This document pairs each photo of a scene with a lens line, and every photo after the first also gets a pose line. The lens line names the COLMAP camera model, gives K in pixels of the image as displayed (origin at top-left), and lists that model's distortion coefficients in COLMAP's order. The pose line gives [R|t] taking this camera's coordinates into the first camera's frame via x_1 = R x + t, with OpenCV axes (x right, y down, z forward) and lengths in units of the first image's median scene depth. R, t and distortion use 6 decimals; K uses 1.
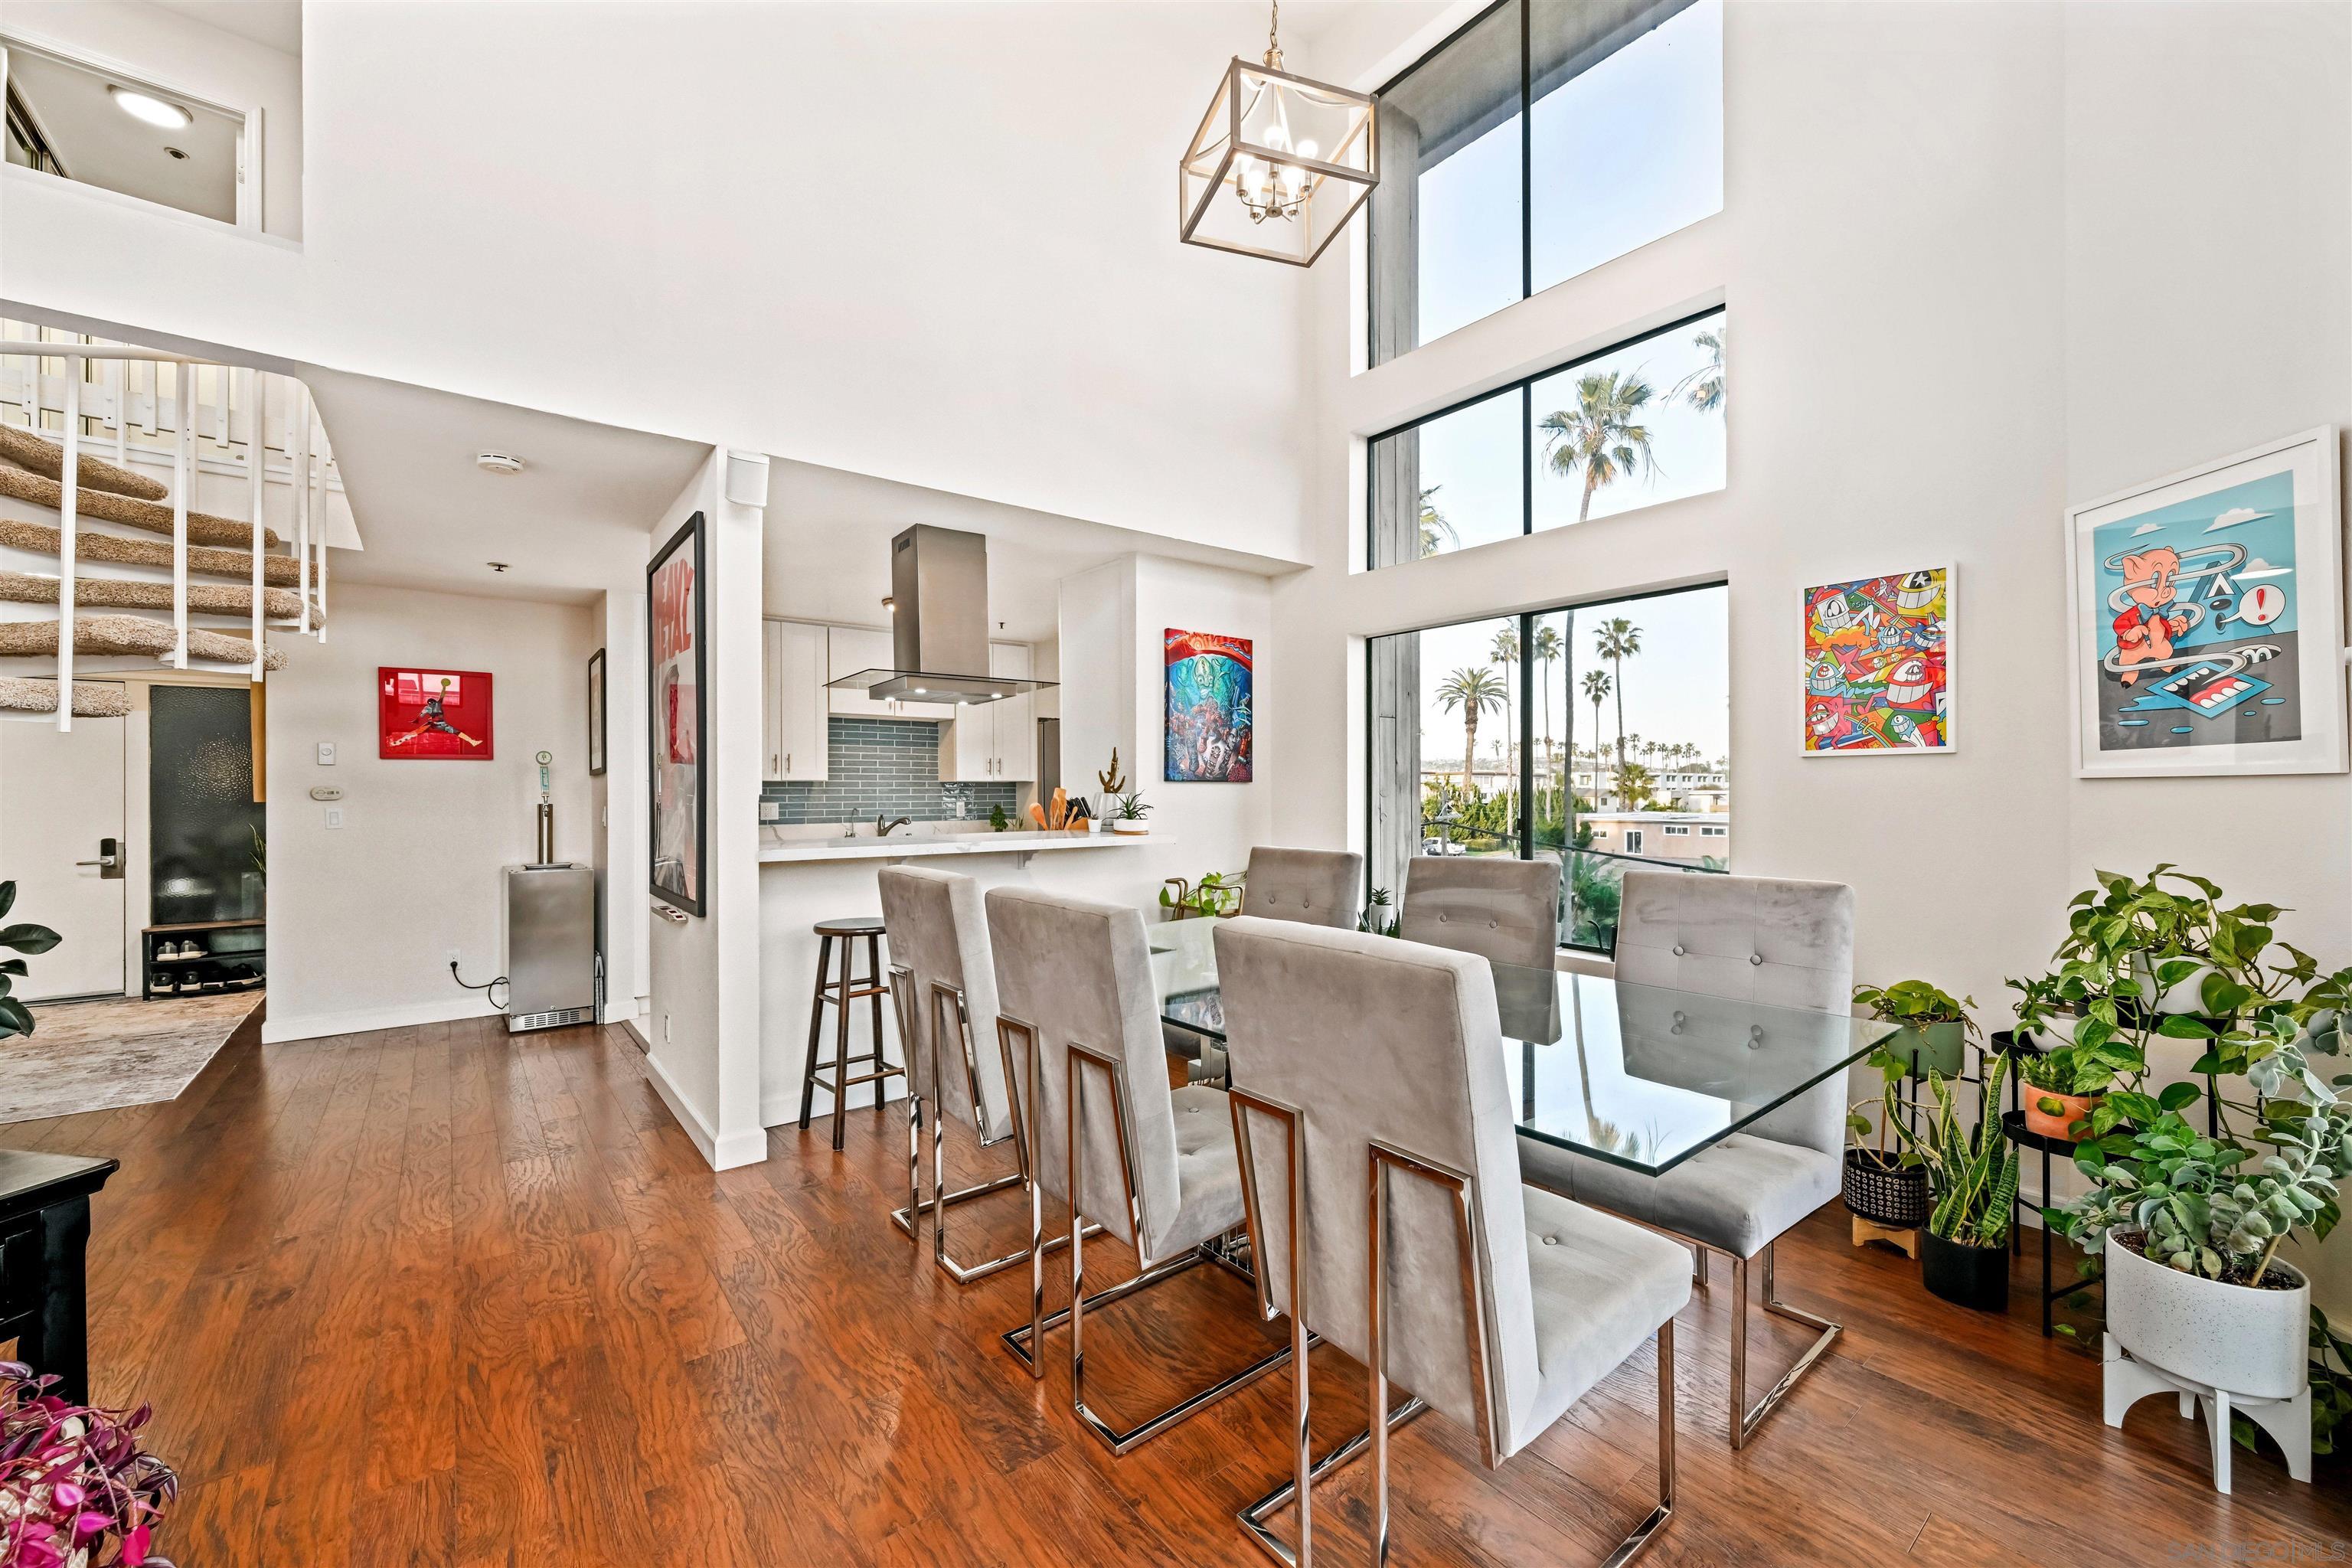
lens RADIAL K [[930.9, 0, 1172.2], [0, 930.9, 789.4], [0, 0, 1]] dist [-0.002297, 0.000423]
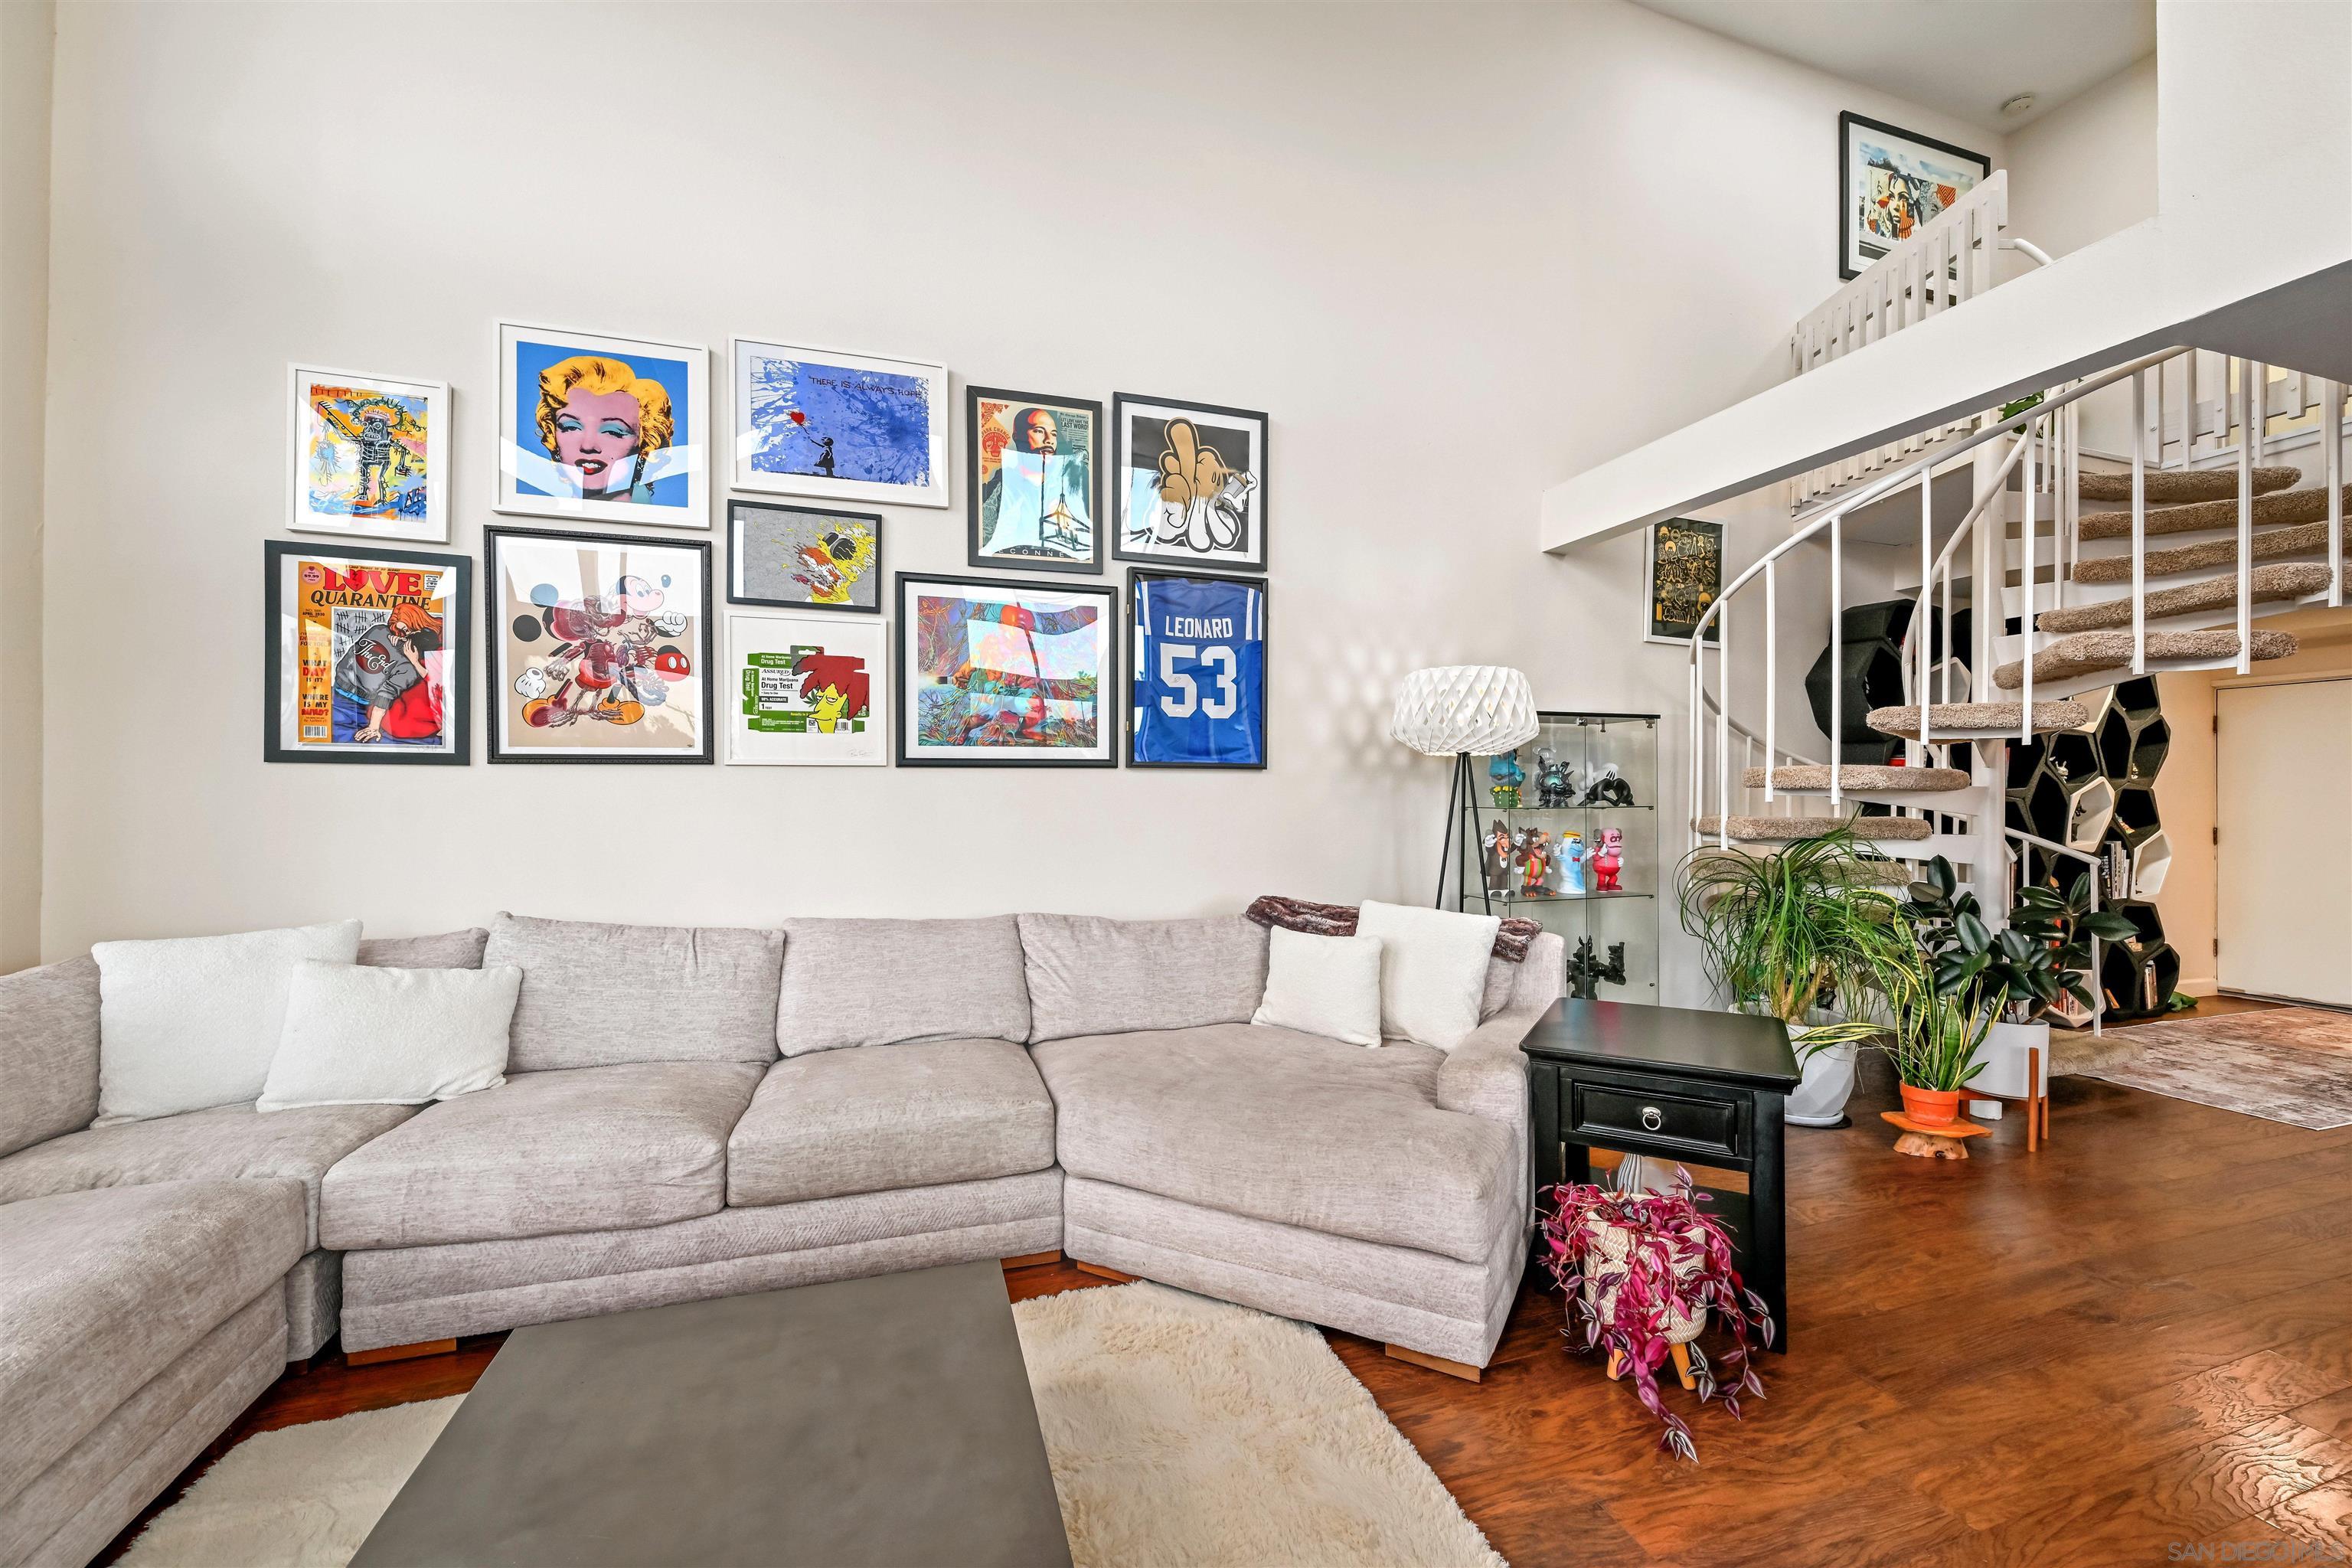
lens RADIAL K [[930.9, 0, 1193.5], [0, 930.9, 796.9], [0, 0, 1]] dist [-0.002297, 0.000423]
pose [[-0.328496, 0.003030, -0.944501, 0.138148], [0.002844, 0.999993, 0.002219, -0.001199], [0.944501, -0.001957, -0.328502, 0.224403]]
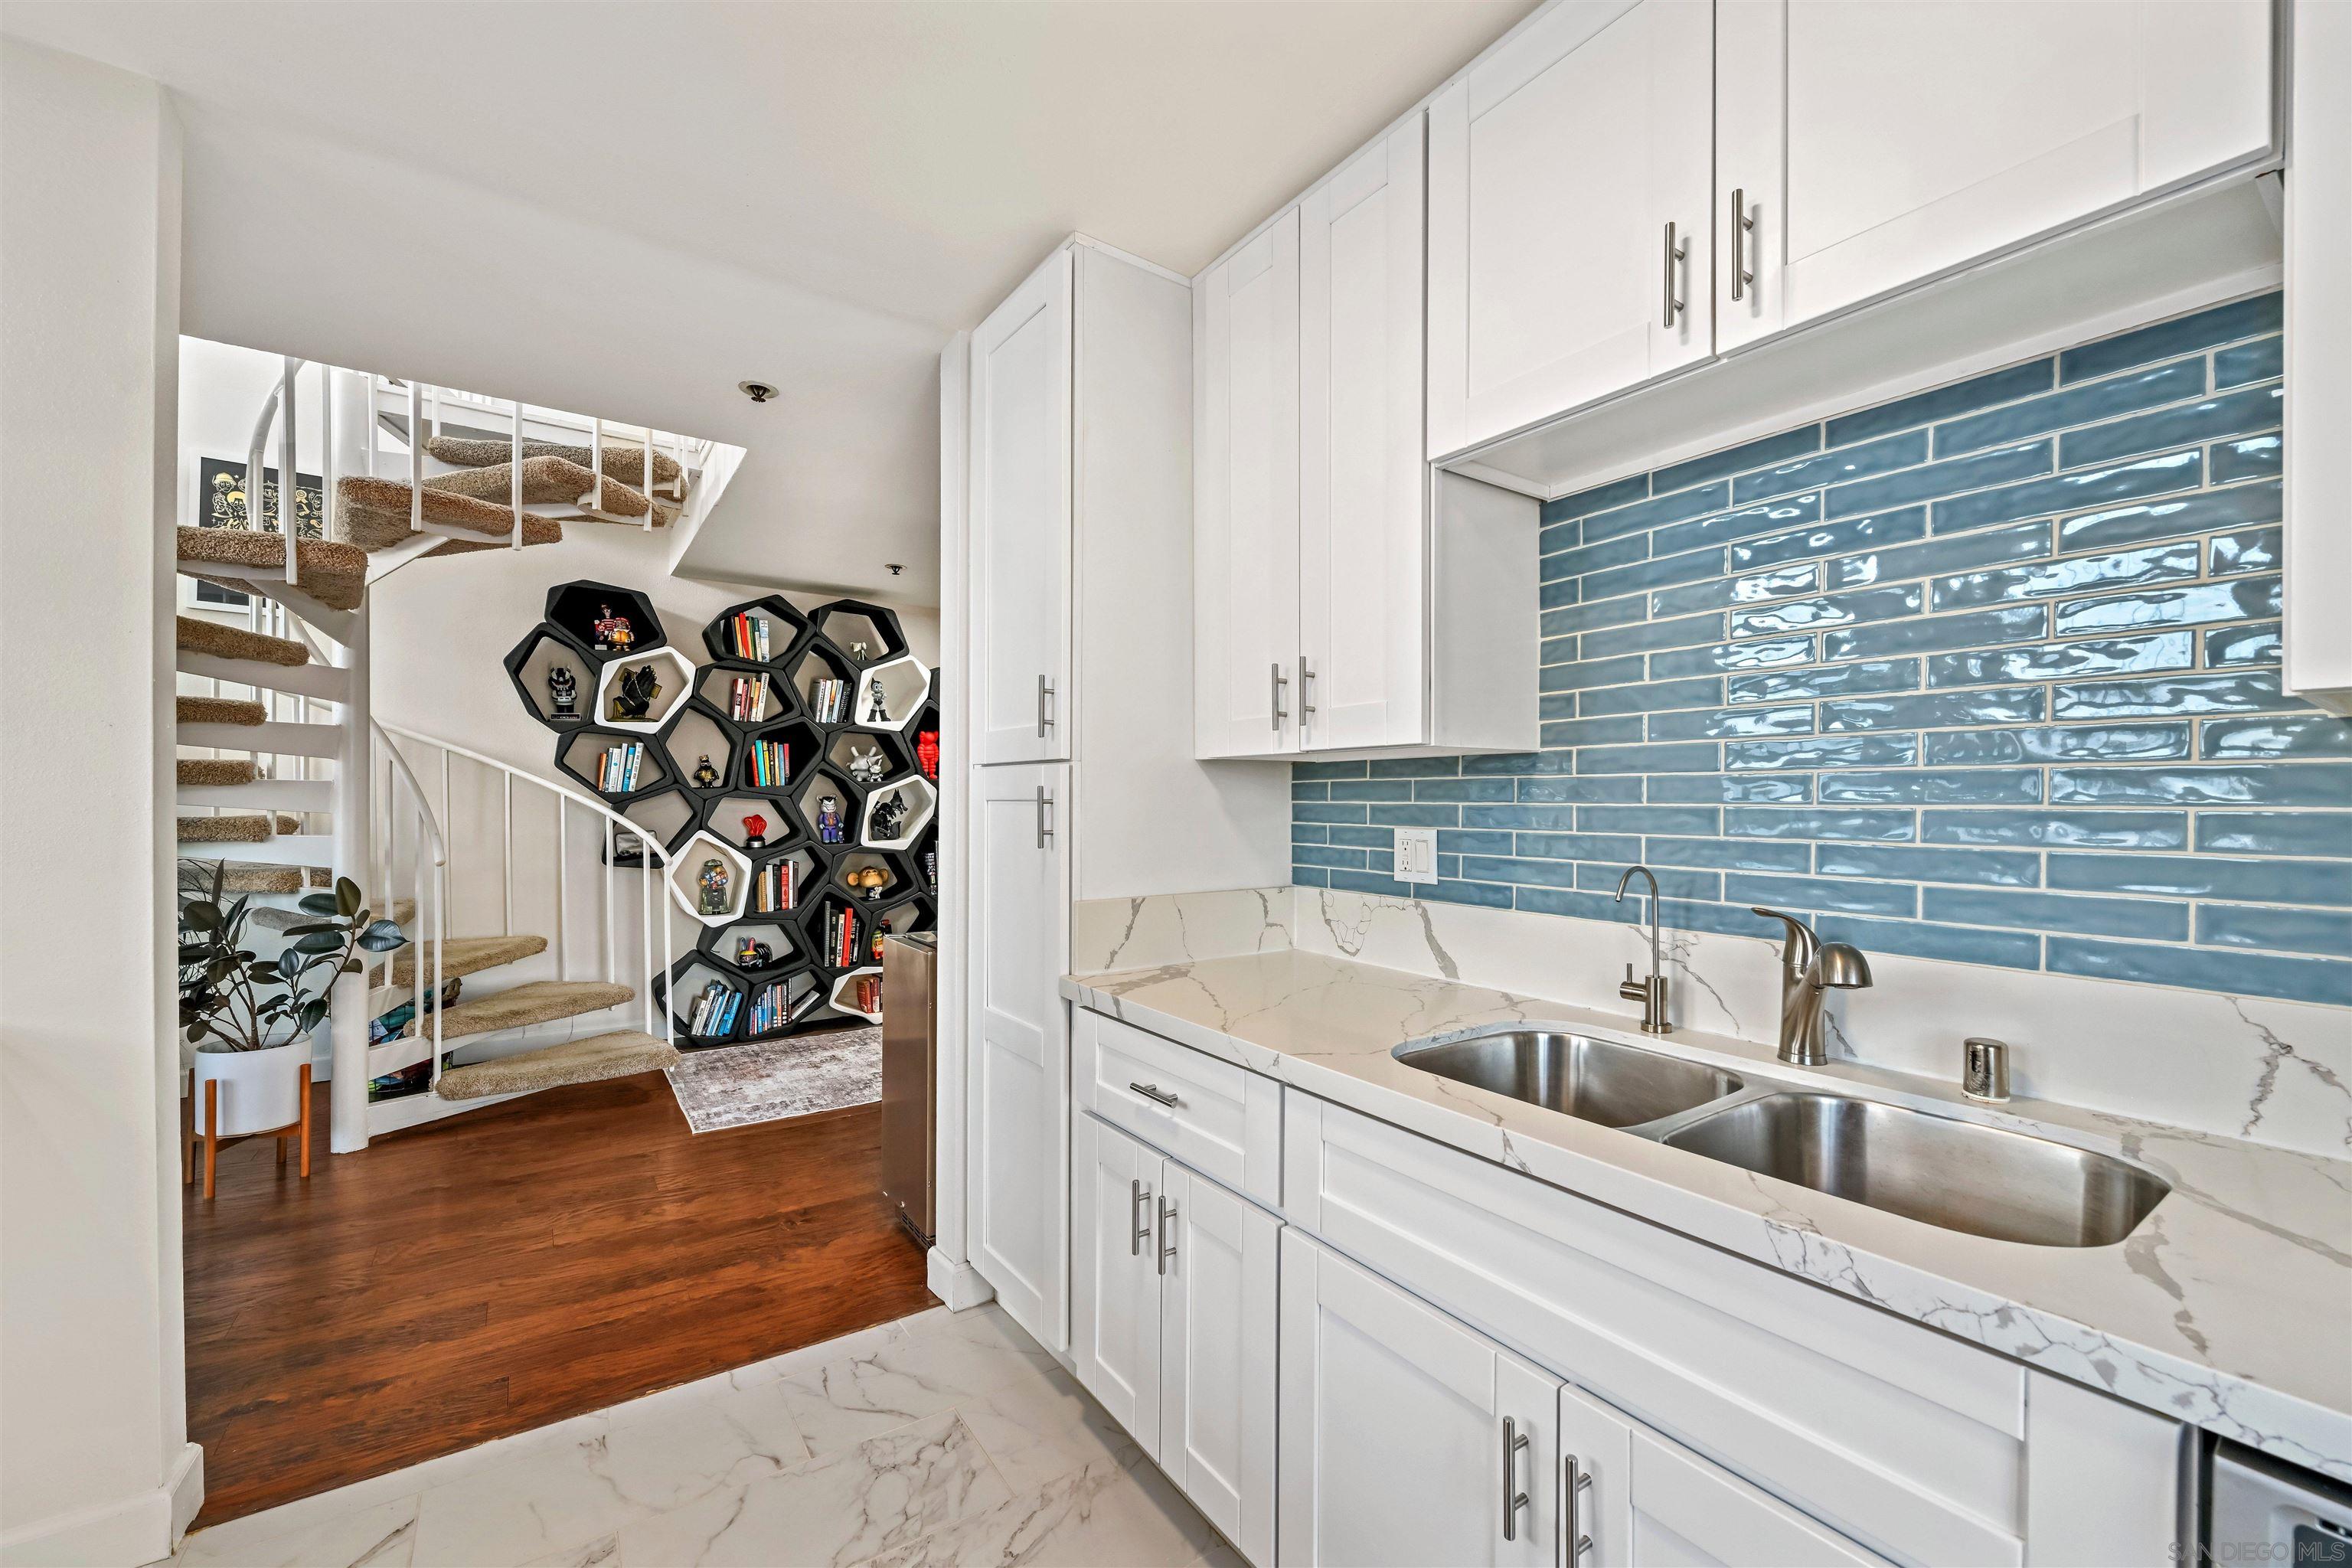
lens RADIAL K [[930.9, 0, 1181.9], [0, 930.9, 803.0], [0, 0, 1]] dist [-0.002297, 0.000423]
pose [[-0.052883, 0.007845, -0.998570, -0.160577], [0.000017, 0.999969, 0.007855, 0.005465], [0.998601, 0.000398, -0.052881, 1.254738]]
